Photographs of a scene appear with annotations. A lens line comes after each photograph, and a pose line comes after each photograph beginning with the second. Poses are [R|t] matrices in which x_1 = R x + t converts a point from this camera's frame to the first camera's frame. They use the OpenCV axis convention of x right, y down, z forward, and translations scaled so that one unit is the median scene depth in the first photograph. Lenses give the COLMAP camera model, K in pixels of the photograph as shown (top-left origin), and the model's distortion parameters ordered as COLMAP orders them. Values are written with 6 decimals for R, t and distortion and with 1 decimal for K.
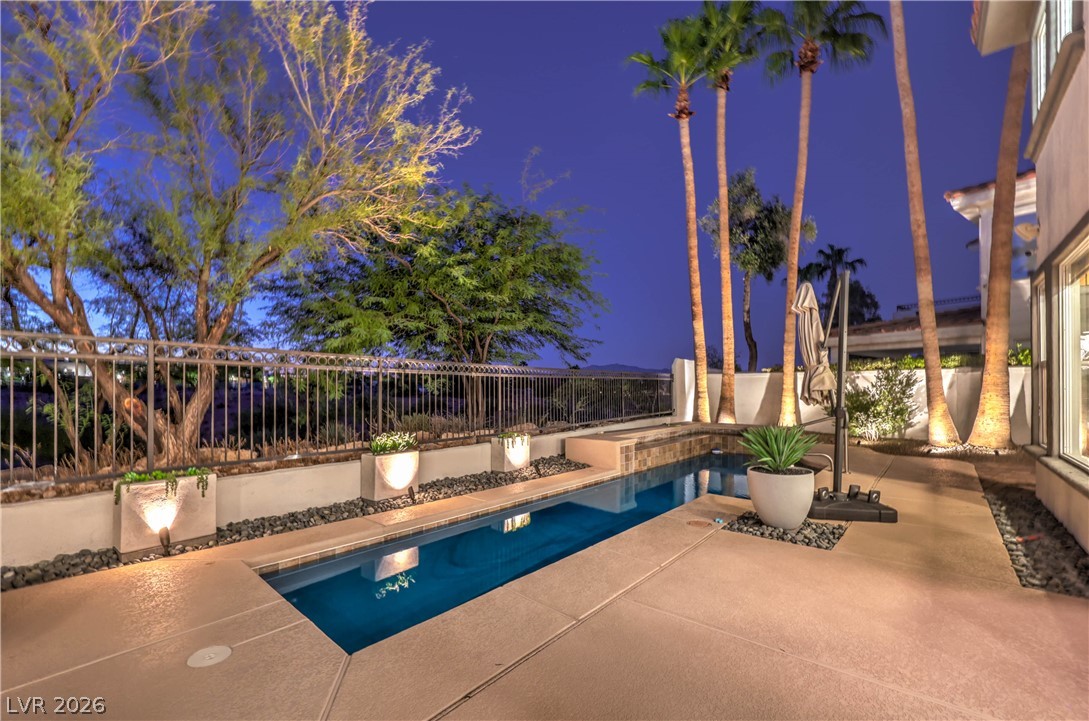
lens RADIAL K [[449.2, 0, 541.4], [0, 449.2, 387.4], [0, 0, 1]] dist [-0.001213, -0.000083]
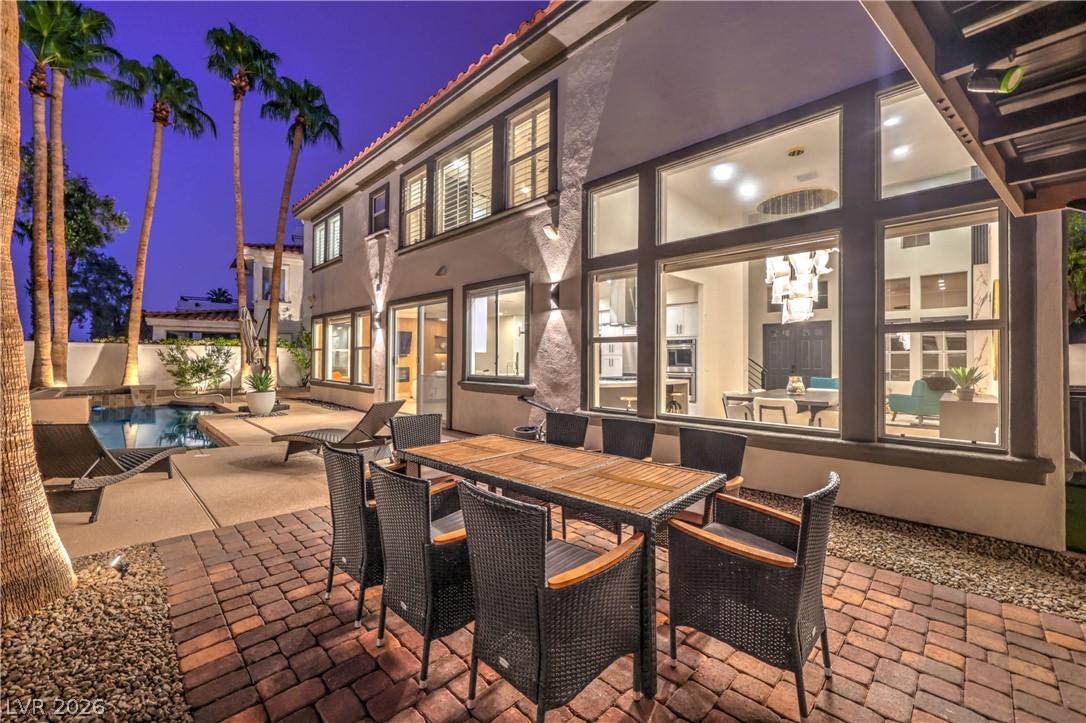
lens RADIAL K [[437.4, 0, 543.2], [0, 437.4, 353.0], [0, 0, 1]] dist [-0.000441, -0.000108]
pose [[0.057968, 0.016912, 0.998175, -0.718073], [-0.010860, 0.999808, -0.016309, -0.001306], [-0.998259, -0.009895, 0.058140, -0.263496]]
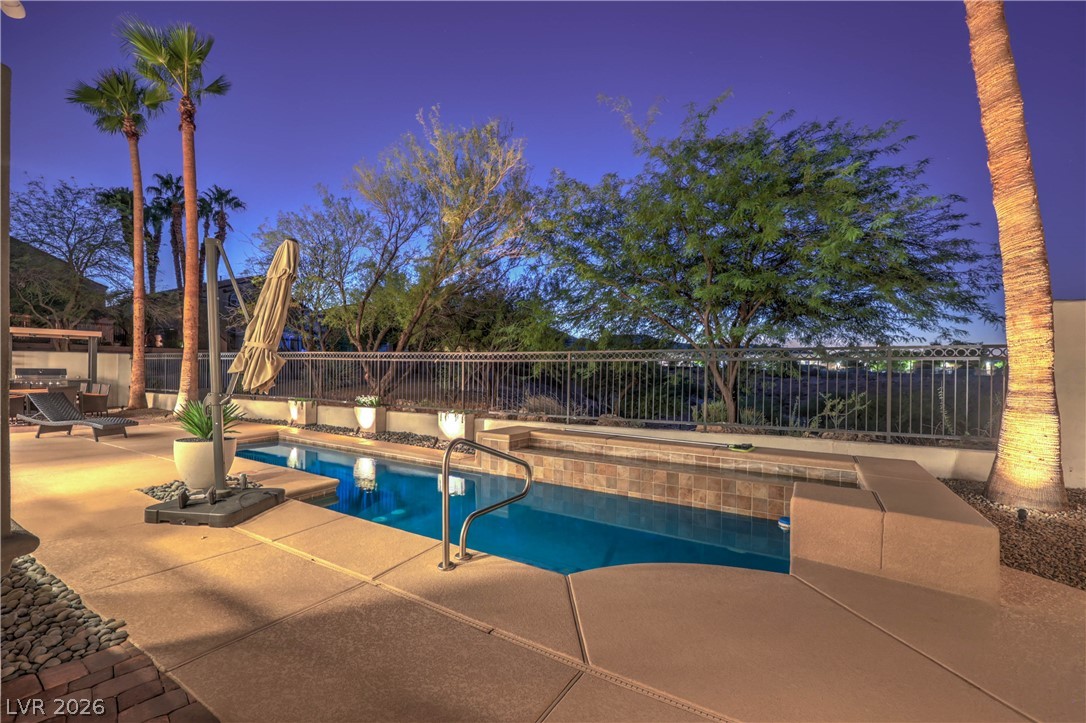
lens RADIAL K [[437.4, 0, 543.2], [0, 437.4, 353.0], [0, 0, 1]] dist [-0.000441, -0.000108]
pose [[0.233191, 0.009992, -0.972380, 0.807581], [0.000675, 0.999945, 0.010437, -0.047130], [0.972431, -0.003090, 0.233171, 0.665875]]
